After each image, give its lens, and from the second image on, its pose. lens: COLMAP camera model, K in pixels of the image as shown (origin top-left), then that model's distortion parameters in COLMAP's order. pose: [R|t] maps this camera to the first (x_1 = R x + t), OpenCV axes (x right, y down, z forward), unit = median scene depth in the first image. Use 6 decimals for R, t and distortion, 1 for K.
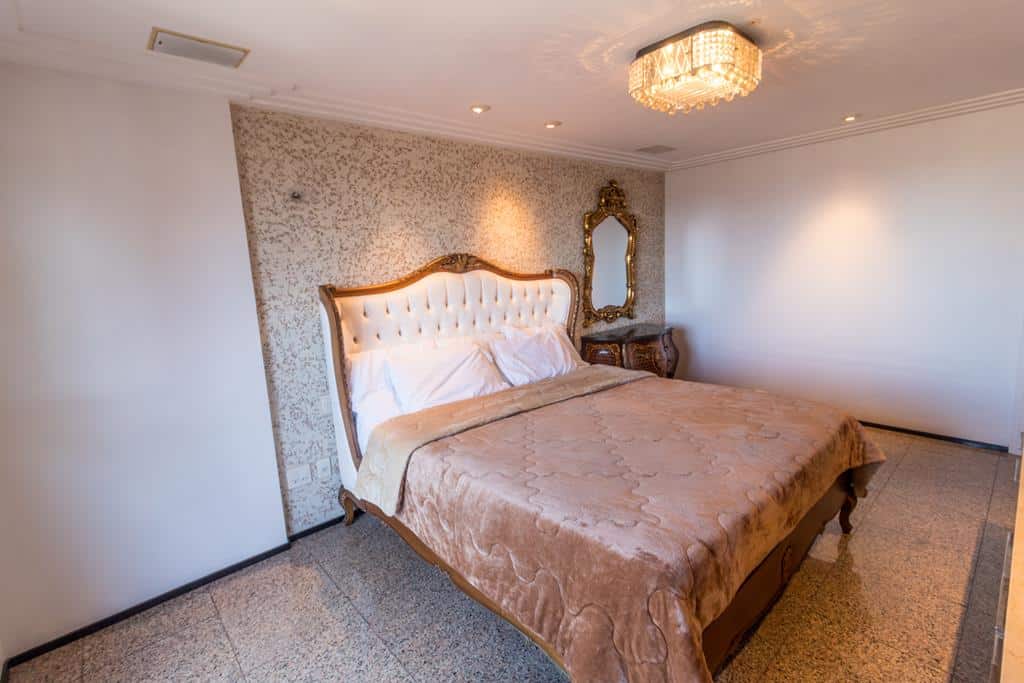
lens RADIAL K [[472.0, 0, 516.8], [0, 472.0, 340.1], [0, 0, 1]] dist [0.001275, -0.011781]
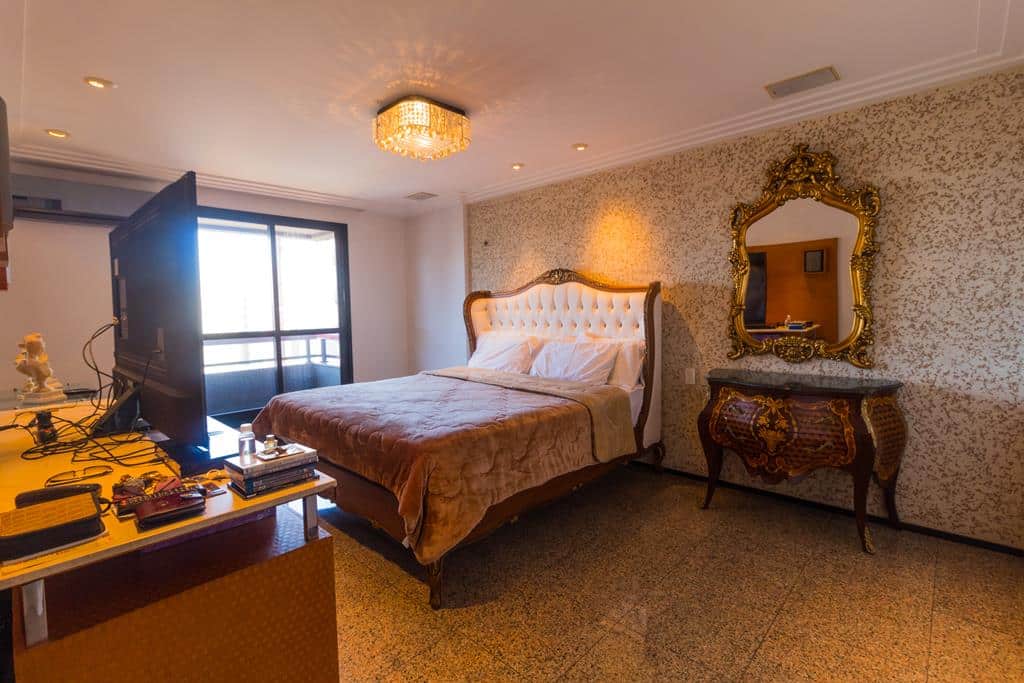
lens RADIAL K [[472.0, 0, 516.8], [0, 472.0, 340.1], [0, 0, 1]] dist [0.001275, -0.011781]
pose [[0.073054, 0.124771, -0.989493, 1.098118], [-0.141999, 0.983337, 0.113511, -0.117886], [0.987167, 0.132215, 0.089554, 0.760648]]
